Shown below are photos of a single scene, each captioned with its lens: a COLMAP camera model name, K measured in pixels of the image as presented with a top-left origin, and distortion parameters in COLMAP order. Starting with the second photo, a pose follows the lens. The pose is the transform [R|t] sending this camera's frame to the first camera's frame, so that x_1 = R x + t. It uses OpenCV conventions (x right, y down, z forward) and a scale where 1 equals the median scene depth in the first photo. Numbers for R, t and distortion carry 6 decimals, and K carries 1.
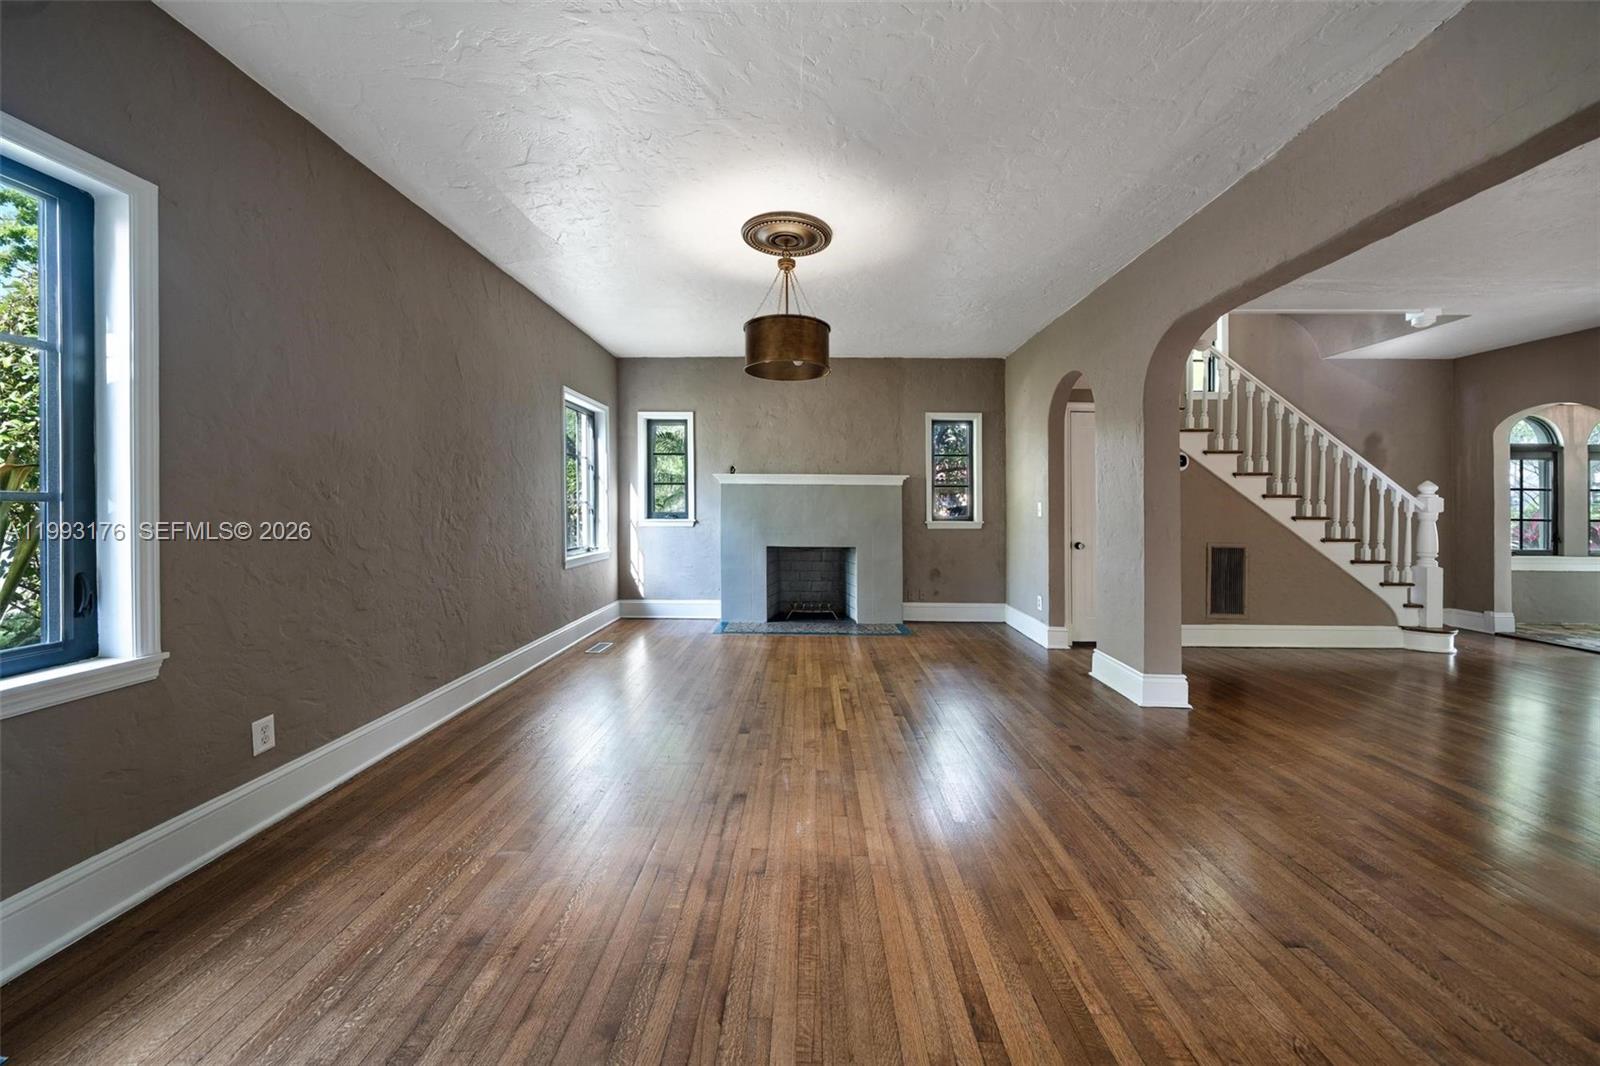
lens RADIAL K [[581.5, 0, 795.7], [0, 581.5, 519.3], [0, 0, 1]] dist [-0.008482, -0.000065]
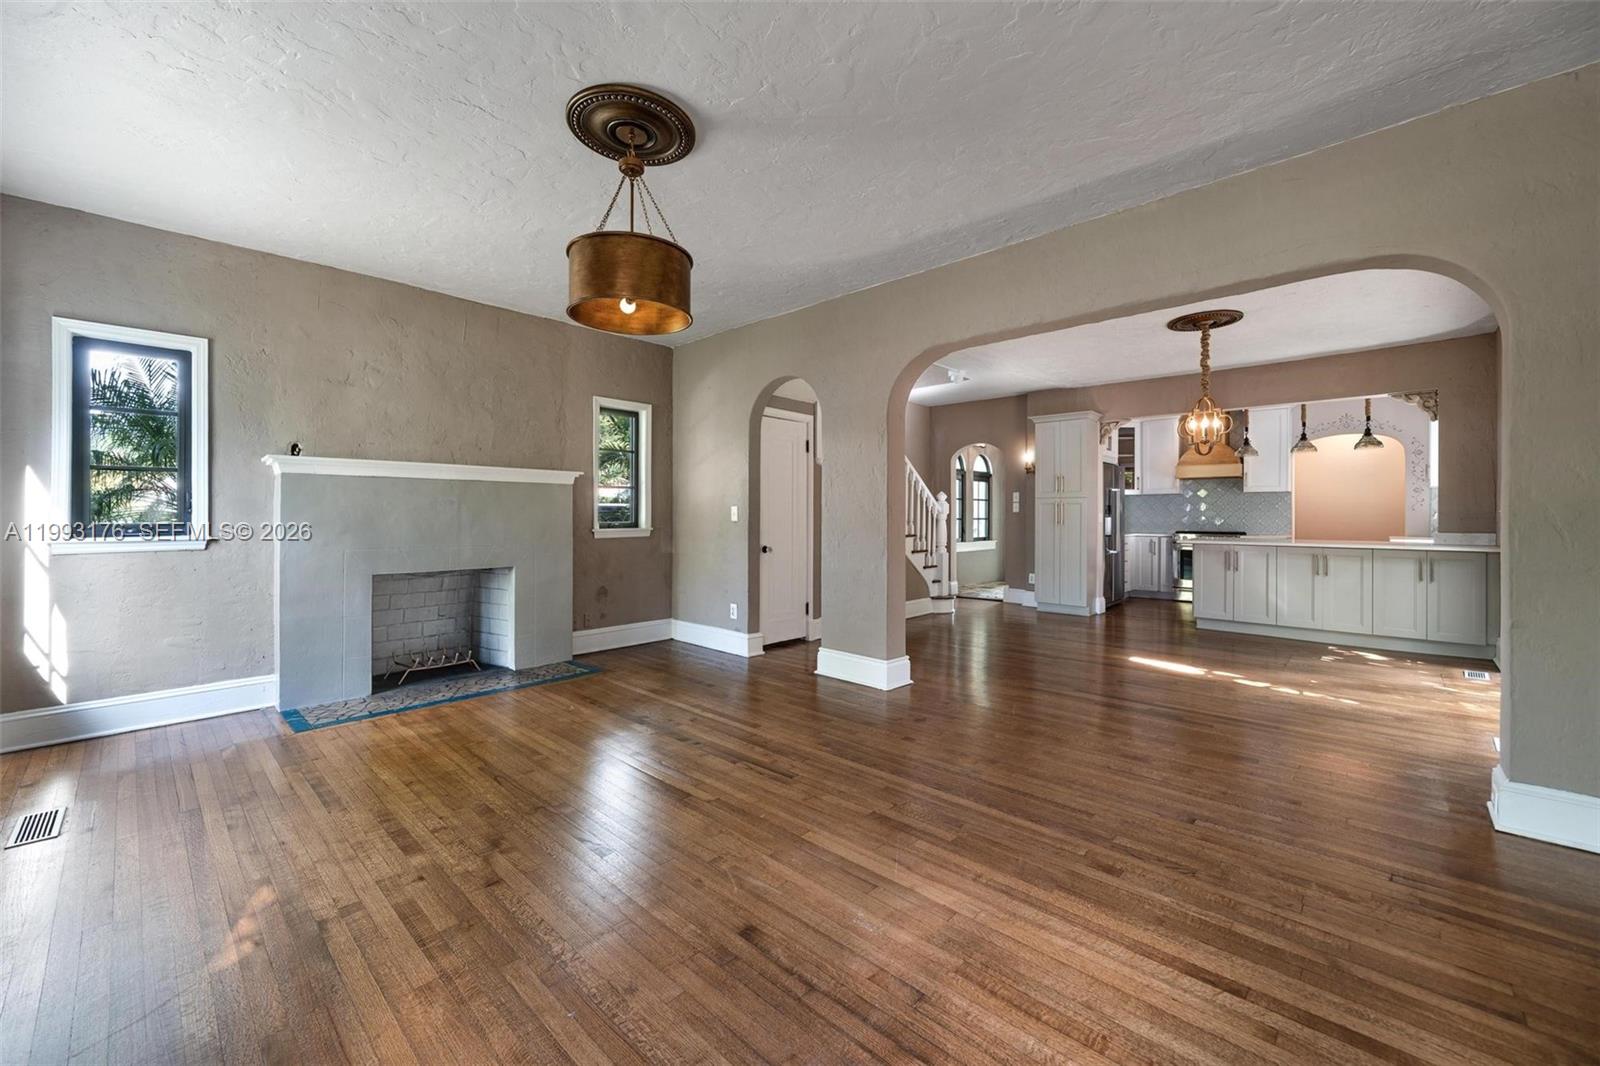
lens RADIAL K [[640.0, 0, 807.6], [0, 640.0, 522.2], [0, 0, 1]] dist [-0.000624, -0.000213]
pose [[0.663492, -0.015793, 0.748016, -0.286063], [0.020223, 0.999790, 0.003171, -0.003870], [-0.747910, 0.013023, 0.663673, 0.205876]]
